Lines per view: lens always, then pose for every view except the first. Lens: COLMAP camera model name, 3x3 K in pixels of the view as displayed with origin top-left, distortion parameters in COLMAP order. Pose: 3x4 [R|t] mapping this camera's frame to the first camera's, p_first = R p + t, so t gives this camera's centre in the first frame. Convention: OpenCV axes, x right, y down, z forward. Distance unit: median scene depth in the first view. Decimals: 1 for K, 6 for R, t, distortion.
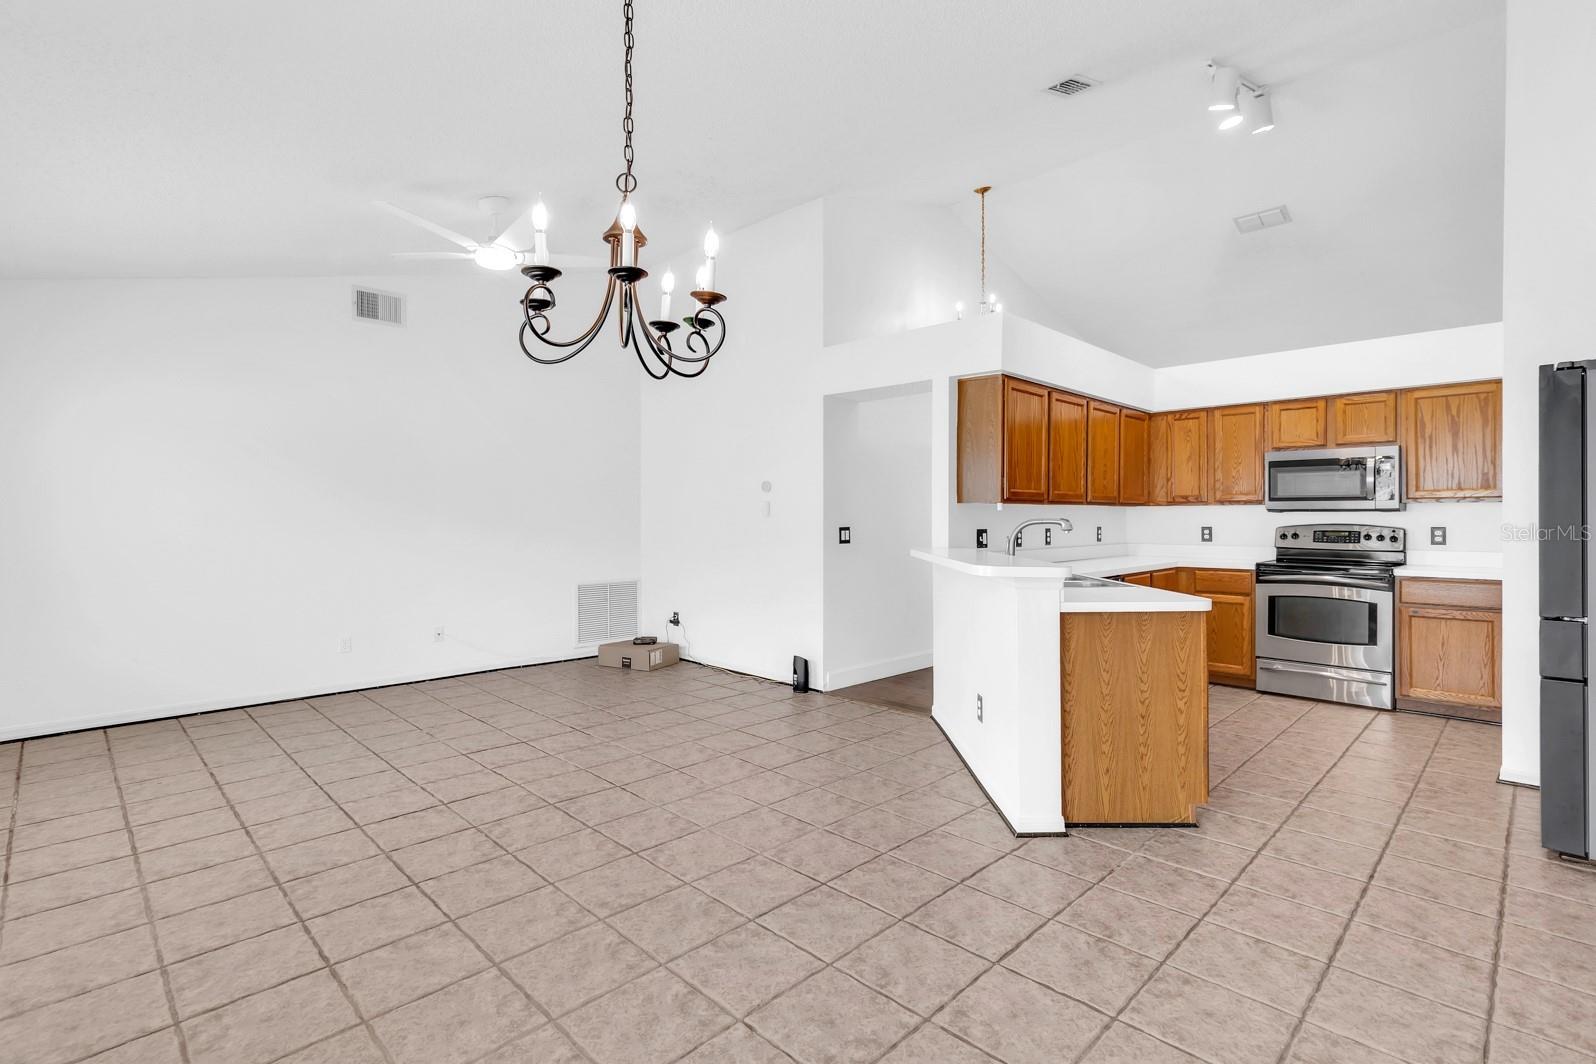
lens RADIAL K [[740.6, 0, 803.7], [0, 740.6, 519.0], [0, 0, 1]] dist [0.002357, 0.000109]
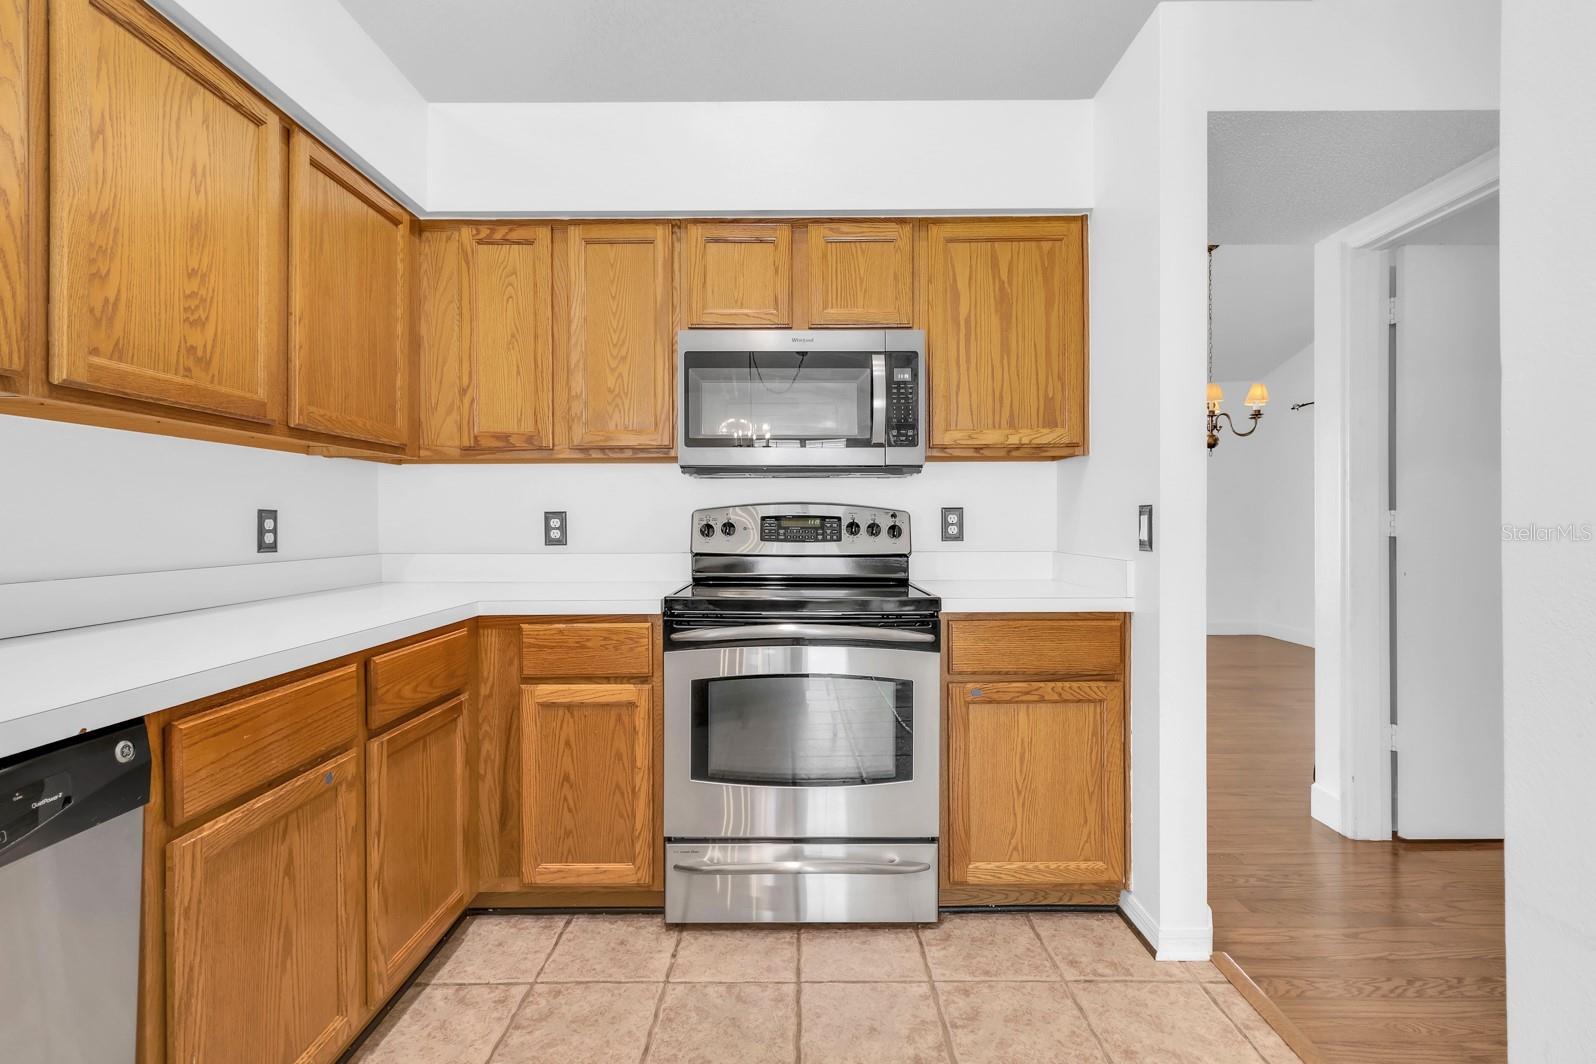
lens RADIAL K [[750.6, 0, 794.8], [0, 750.6, 522.3], [0, 0, 1]] dist [-0.000311, -0.000182]
pose [[0.711426, -0.002847, 0.702755, 0.393199], [0.003784, 0.999993, 0.000221, 0.020658], [-0.702750, 0.002502, 0.711432, 0.690713]]
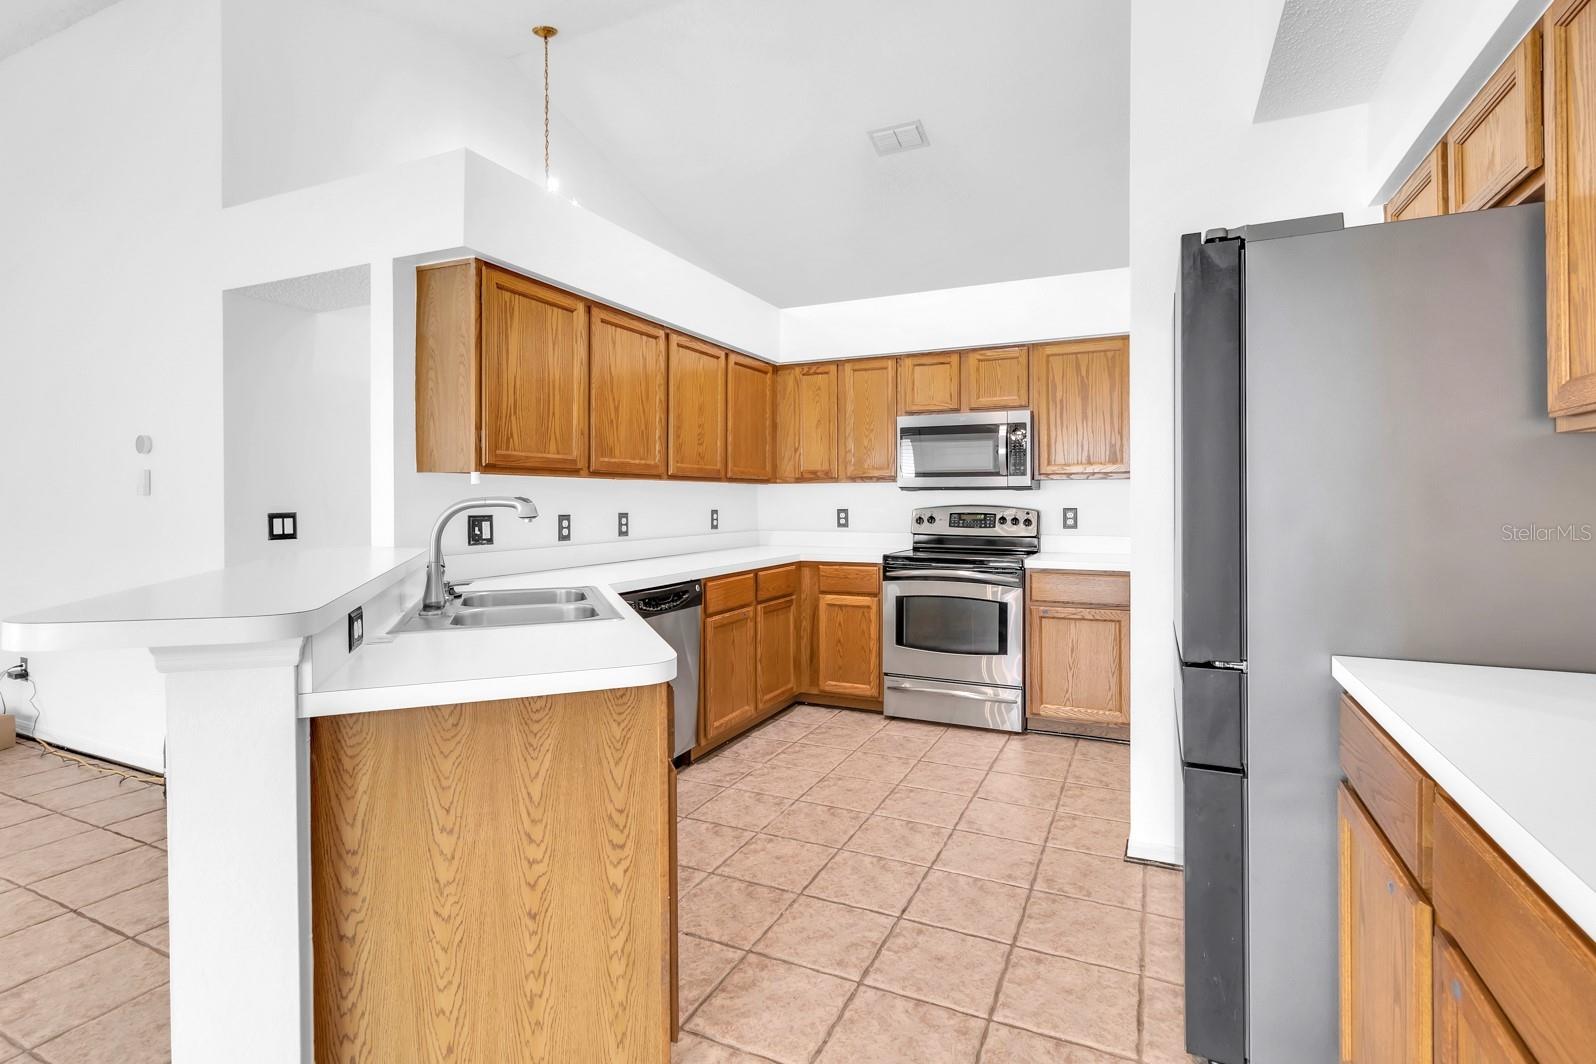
lens RADIAL K [[746.5, 0, 810.8], [0, 746.5, 500.9], [0, 0, 1]] dist [0.000230, 0.000201]
pose [[0.937375, -0.001591, 0.348319, 0.268150], [0.001797, 0.999998, -0.000268, 0.002119], [-0.348318, 0.000877, 0.937376, 0.288836]]
